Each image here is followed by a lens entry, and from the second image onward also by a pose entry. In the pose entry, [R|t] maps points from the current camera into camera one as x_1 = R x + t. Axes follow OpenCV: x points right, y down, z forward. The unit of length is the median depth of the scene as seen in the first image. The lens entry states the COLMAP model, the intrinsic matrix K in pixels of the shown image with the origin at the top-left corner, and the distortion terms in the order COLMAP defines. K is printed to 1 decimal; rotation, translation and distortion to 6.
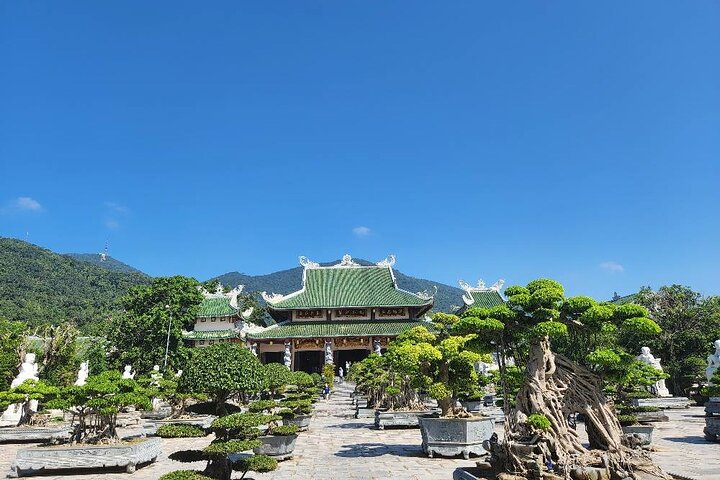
lens RADIAL K [[491.4, 0, 360.2], [0, 491.4, 208.6], [0, 0, 1]] dist [0.079991, -0.070689]
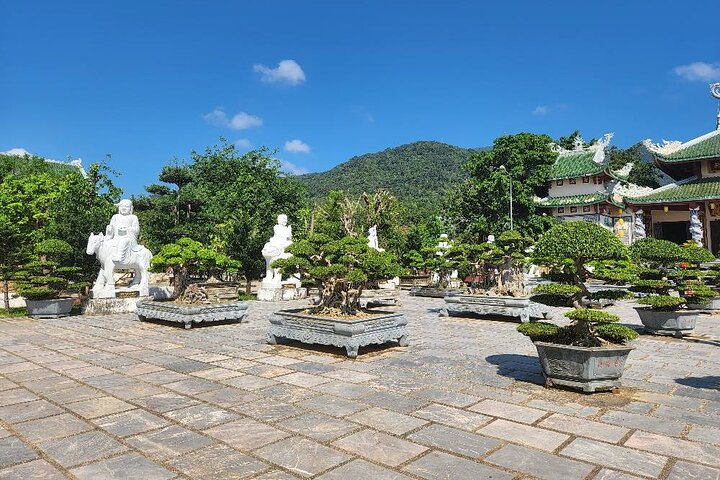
lens RADIAL K [[491.4, 0, 360.2], [0, 491.4, 208.6], [0, 0, 1]] dist [0.079991, -0.070689]
pose [[0.716630, -0.045454, -0.695971, 0.001578], [0.204556, 0.967689, 0.147428, 0.081159], [0.666782, -0.248016, 0.702773, 0.224336]]
